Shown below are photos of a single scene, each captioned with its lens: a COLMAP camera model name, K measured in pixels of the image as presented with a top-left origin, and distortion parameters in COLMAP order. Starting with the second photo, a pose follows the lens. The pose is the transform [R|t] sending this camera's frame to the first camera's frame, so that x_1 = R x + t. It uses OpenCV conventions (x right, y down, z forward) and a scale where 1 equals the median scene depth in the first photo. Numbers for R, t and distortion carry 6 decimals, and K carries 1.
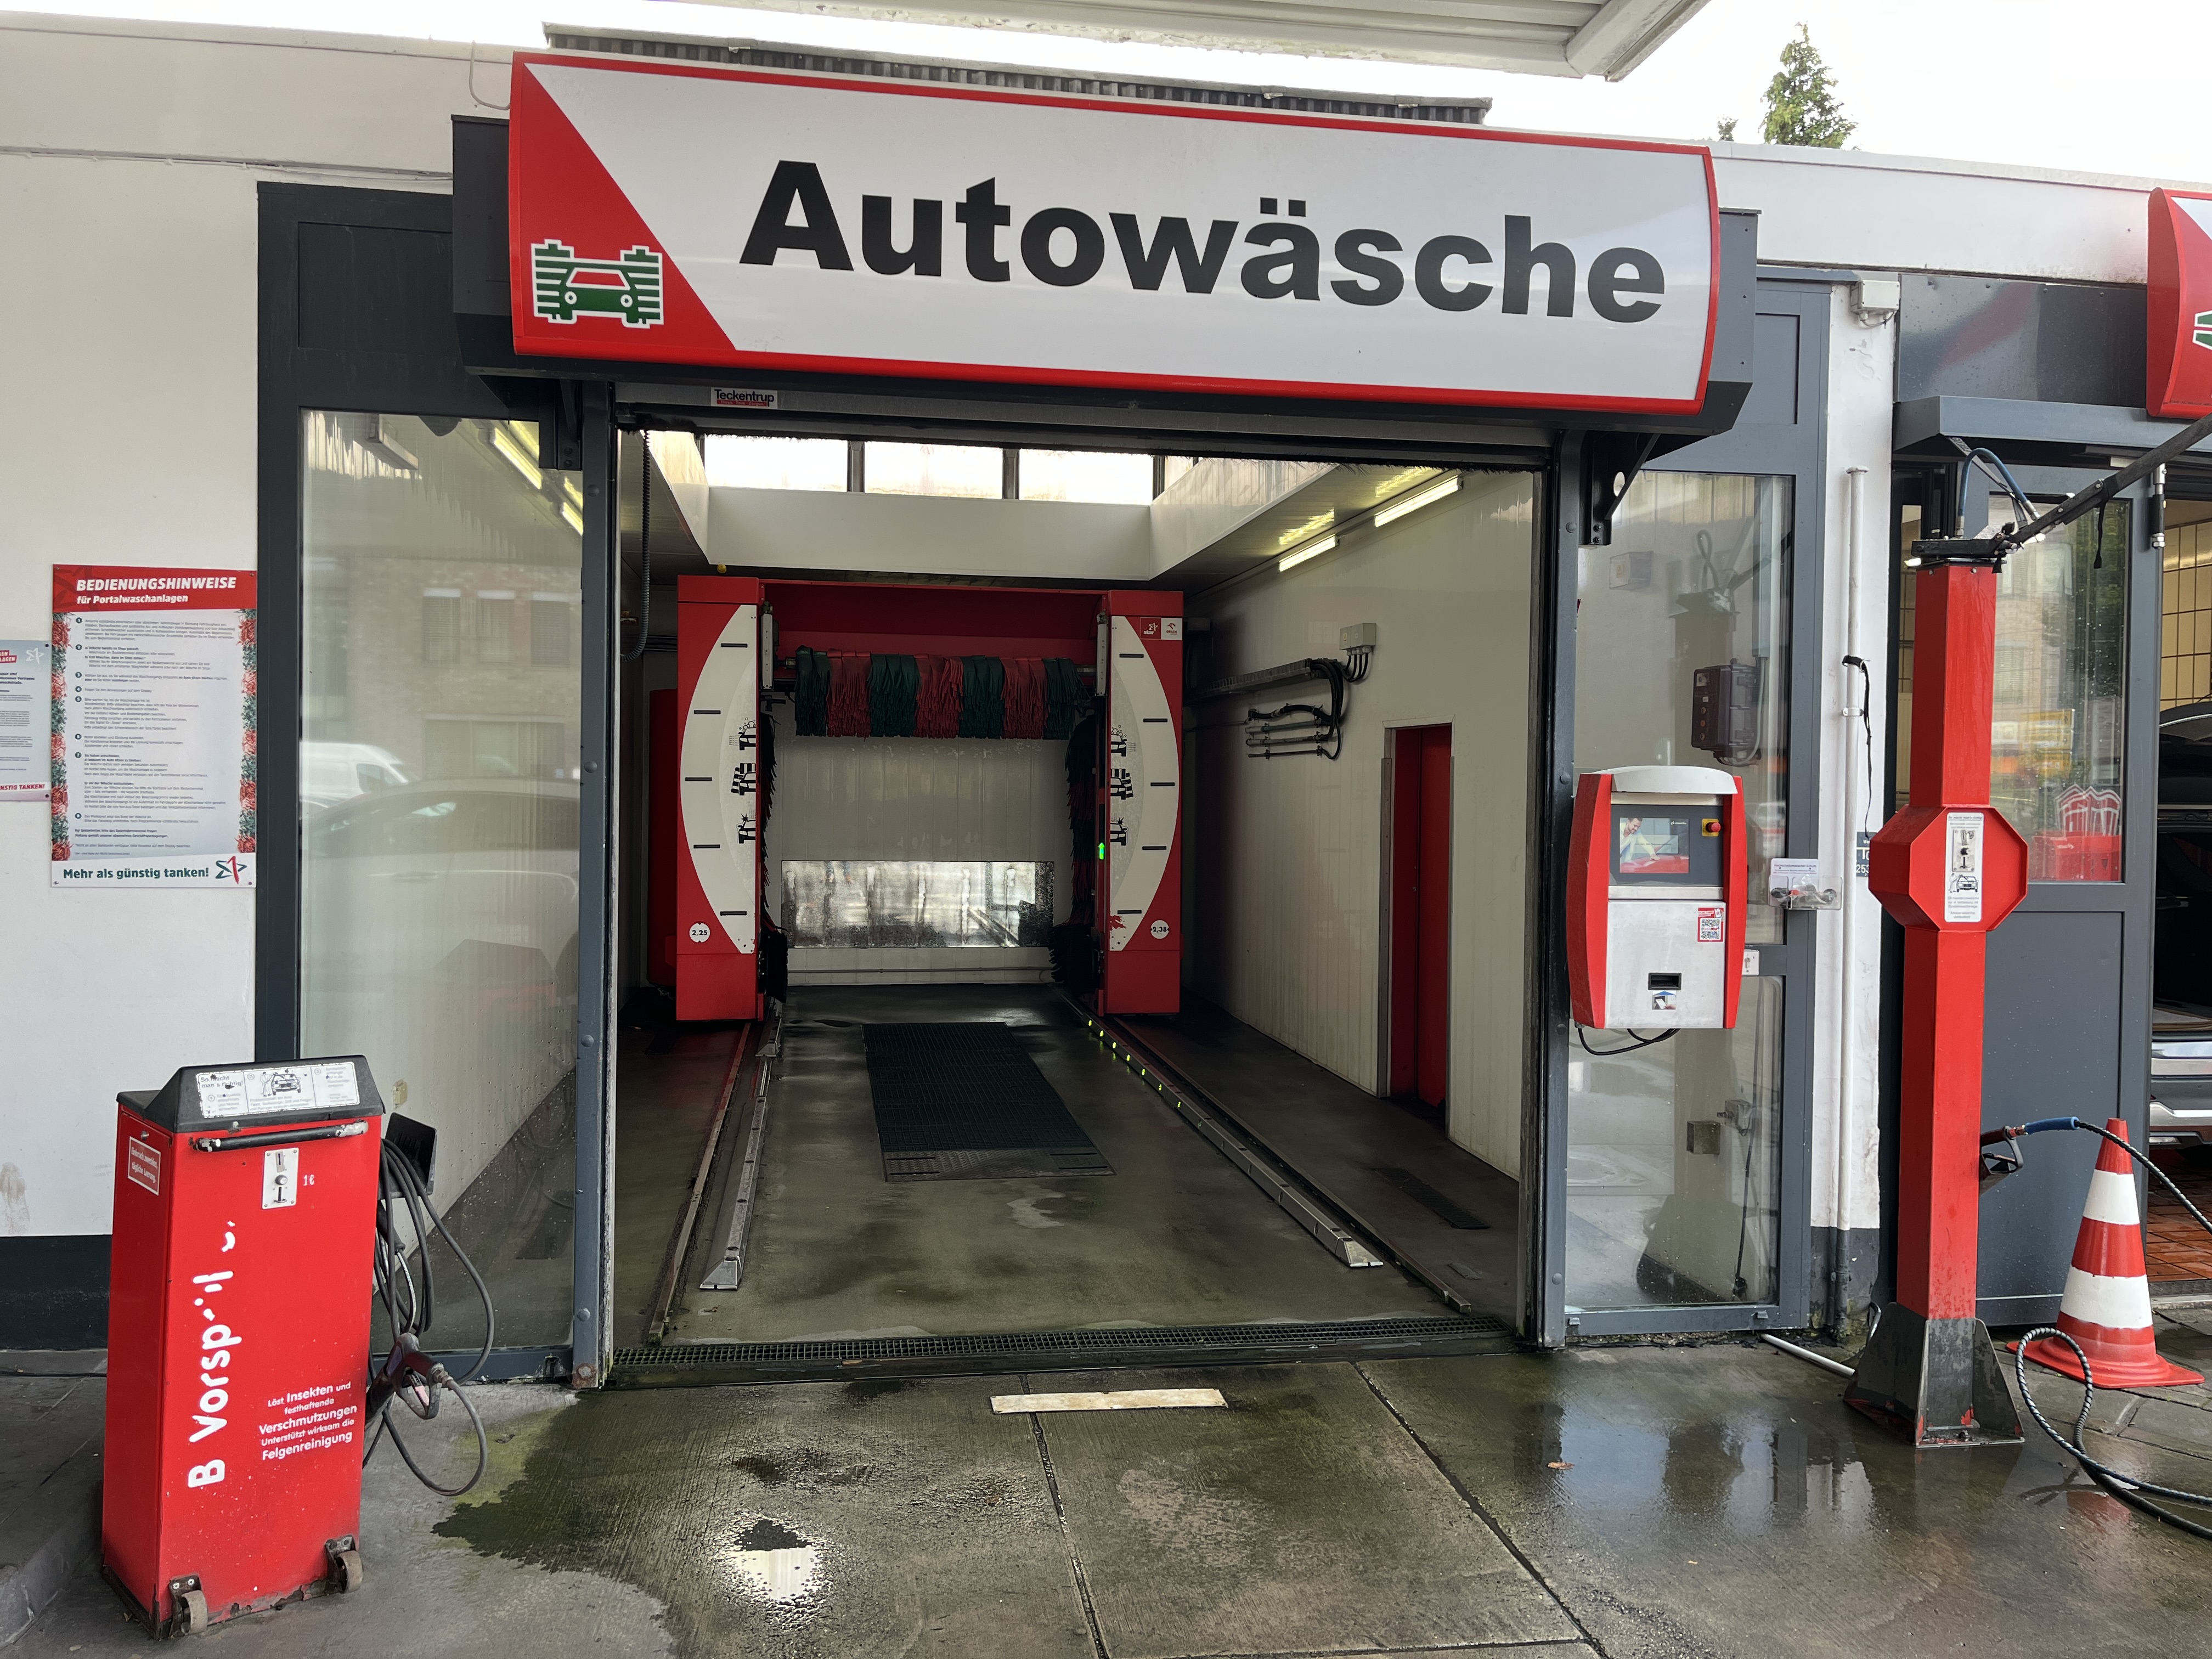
lens RADIAL K [[1664.3, 0, 1102.1], [0, 1664.3, 824.8], [0, 0, 1]] dist [0.027988, -0.011986]
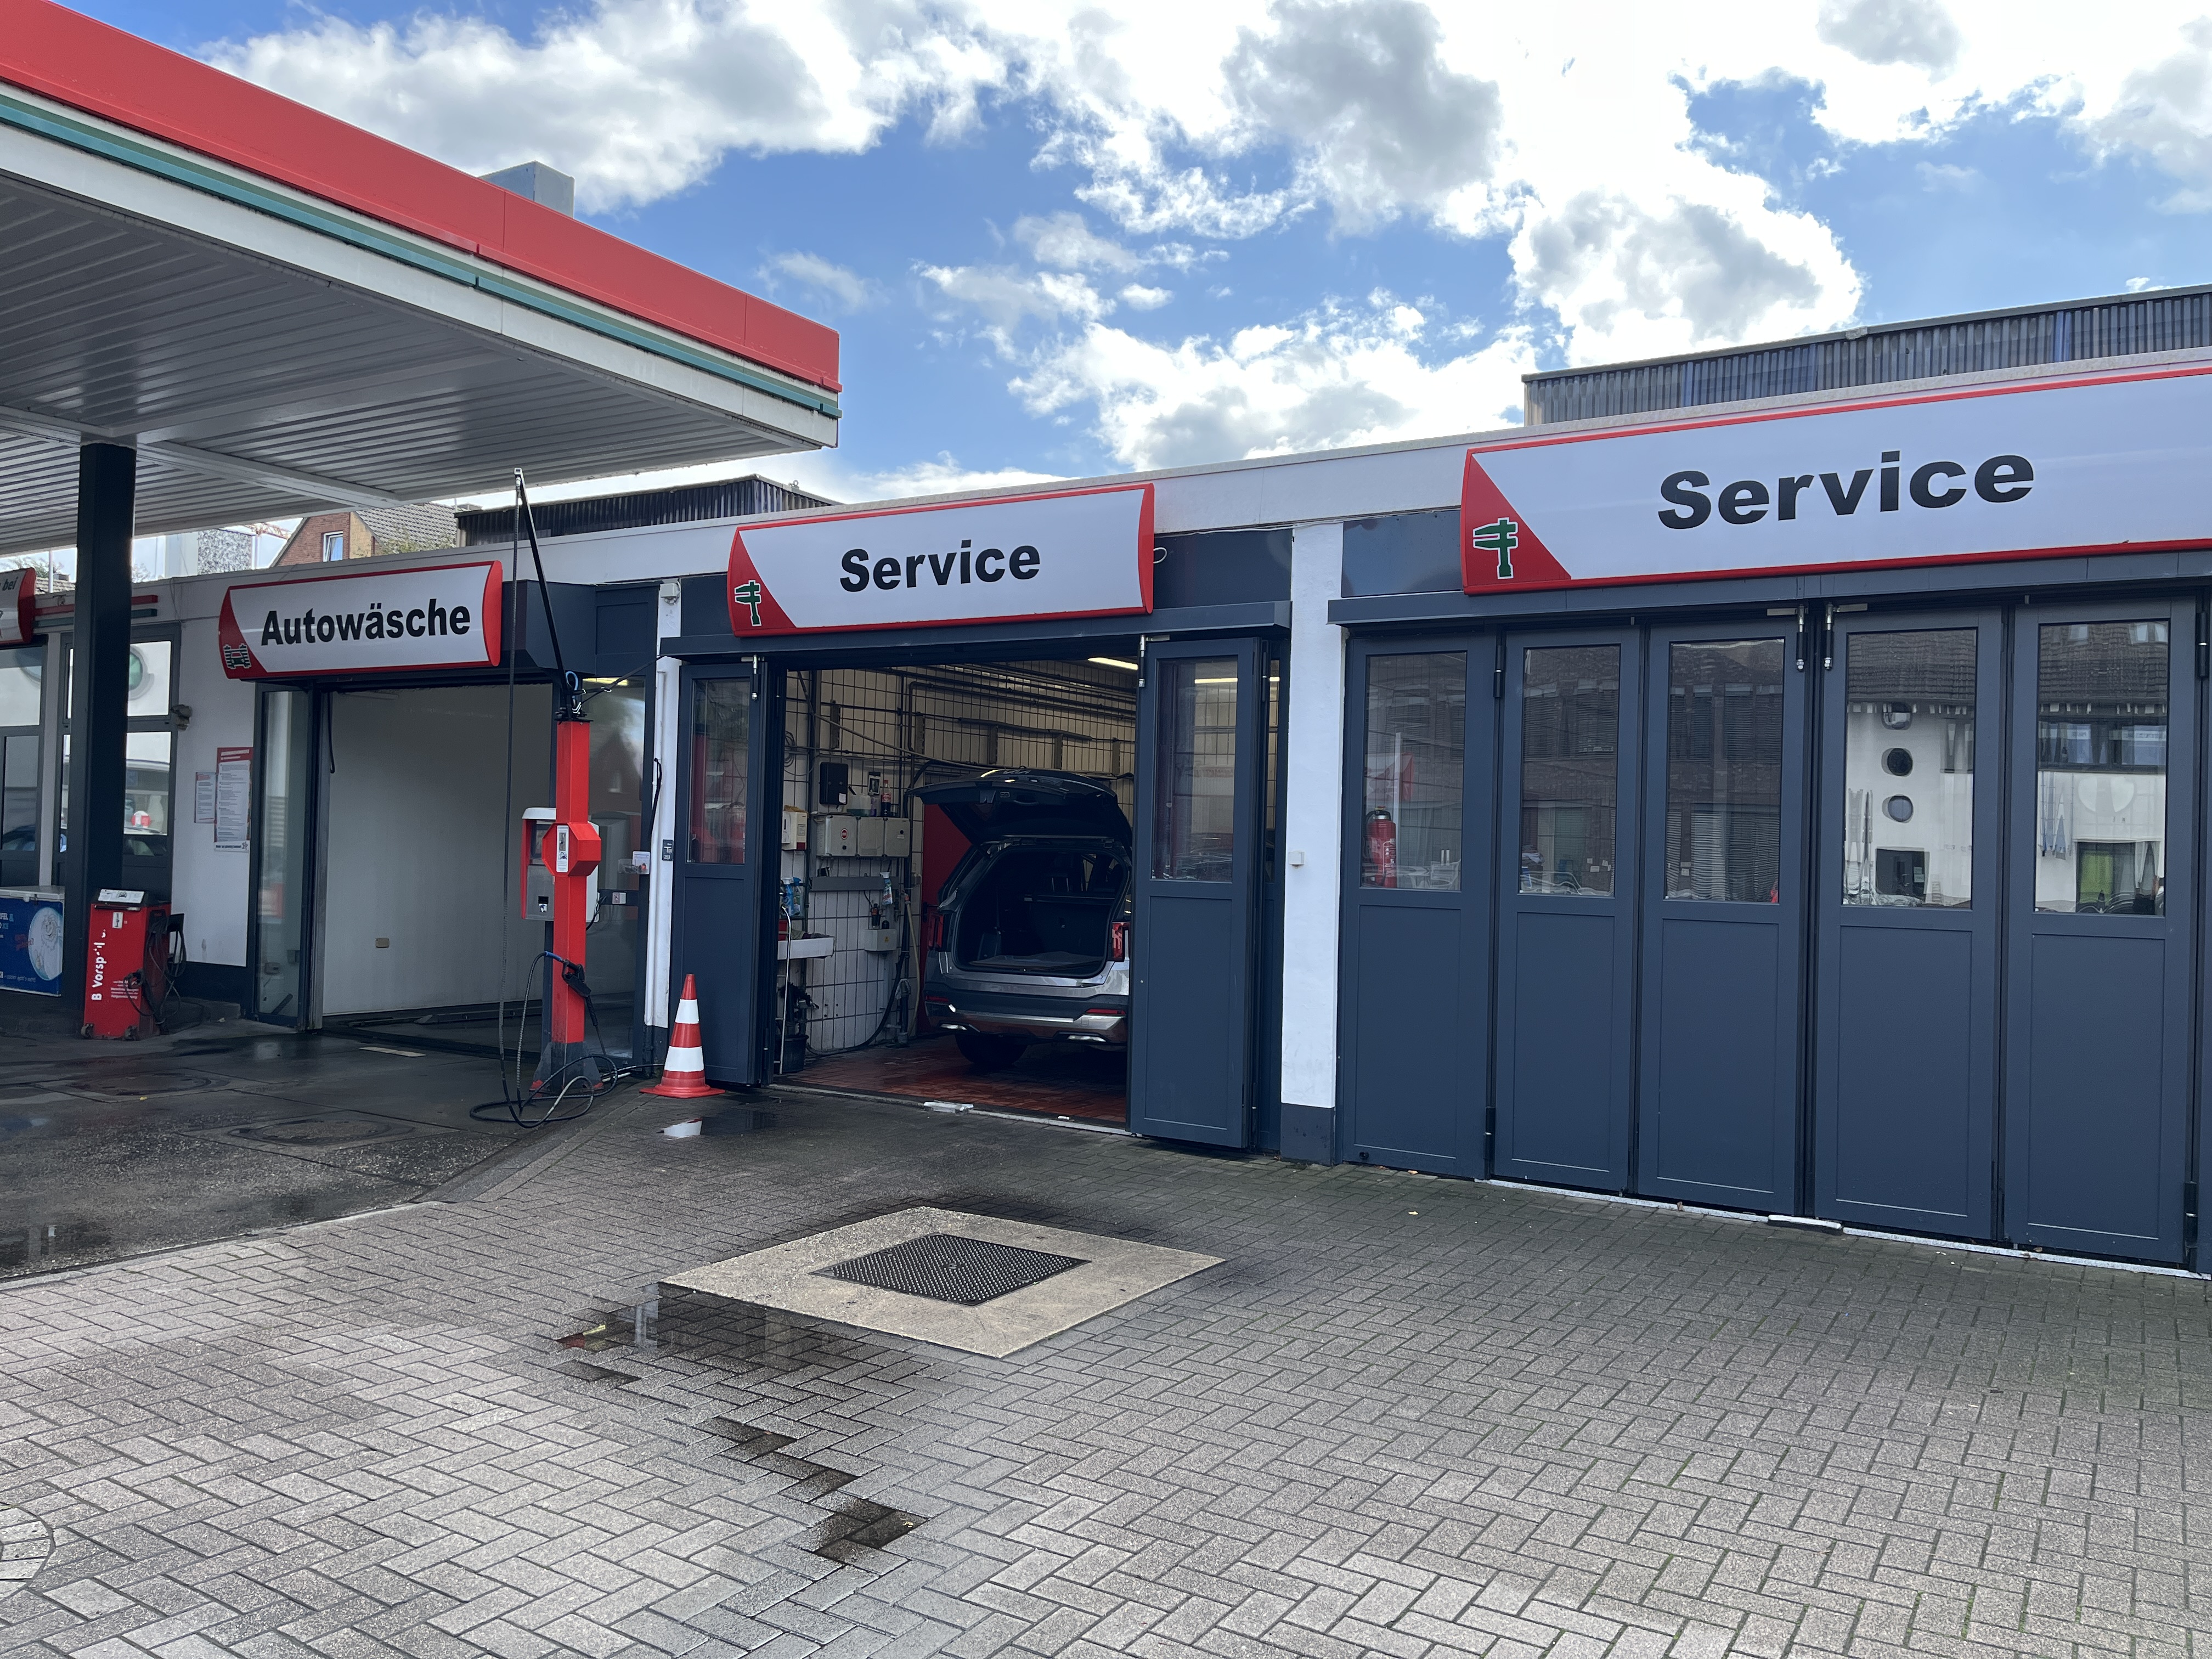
lens RADIAL K [[1664.3, 0, 1098.7], [0, 1664.3, 824.3], [0, 0, 1]] dist [0.027988, -0.011986]
pose [[0.754459, -0.000045, -0.656348, 2.849482], [-0.030032, 0.998950, -0.034590, 0.052545], [0.655660, 0.045808, 0.753665, -0.291195]]
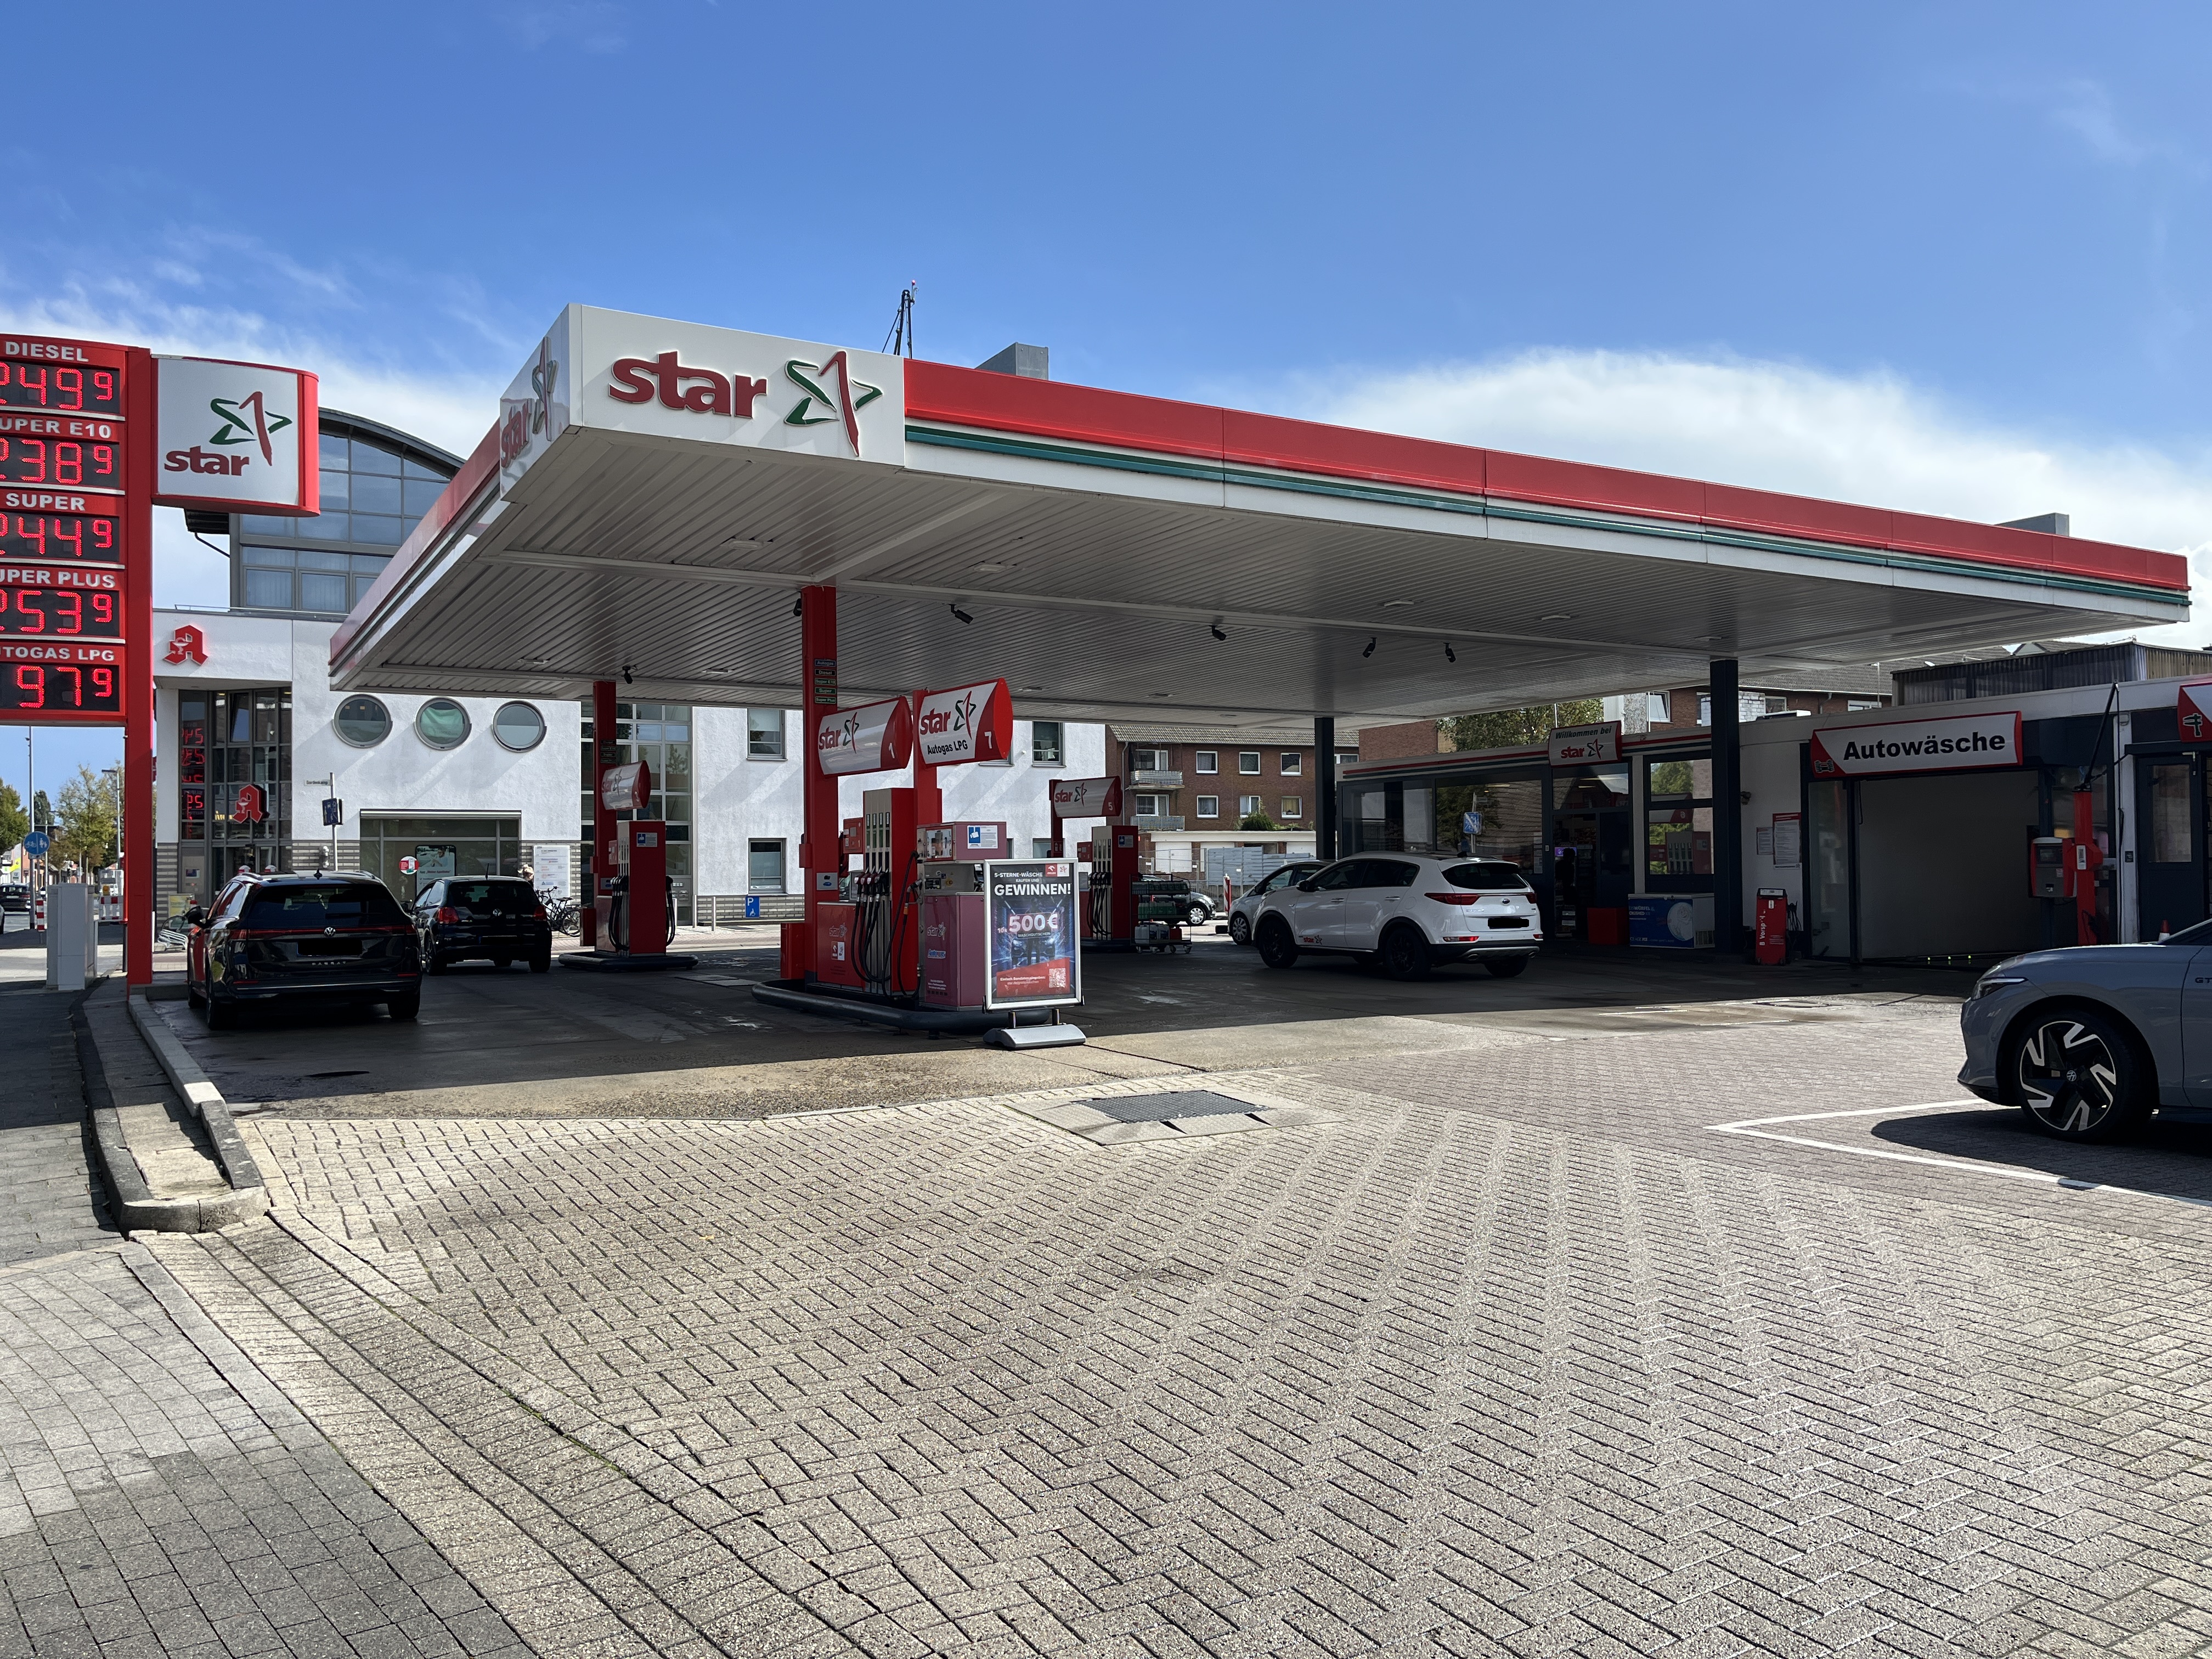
lens RADIAL K [[1664.3, 0, 1100.9], [0, 1664.3, 816.6], [0, 0, 1]] dist [0.027988, -0.011986]
pose [[0.349010, -0.051084, -0.935726, 4.227776], [-0.011919, 0.998190, -0.058940, 0.237192], [0.937043, 0.031723, 0.347769, -3.389290]]
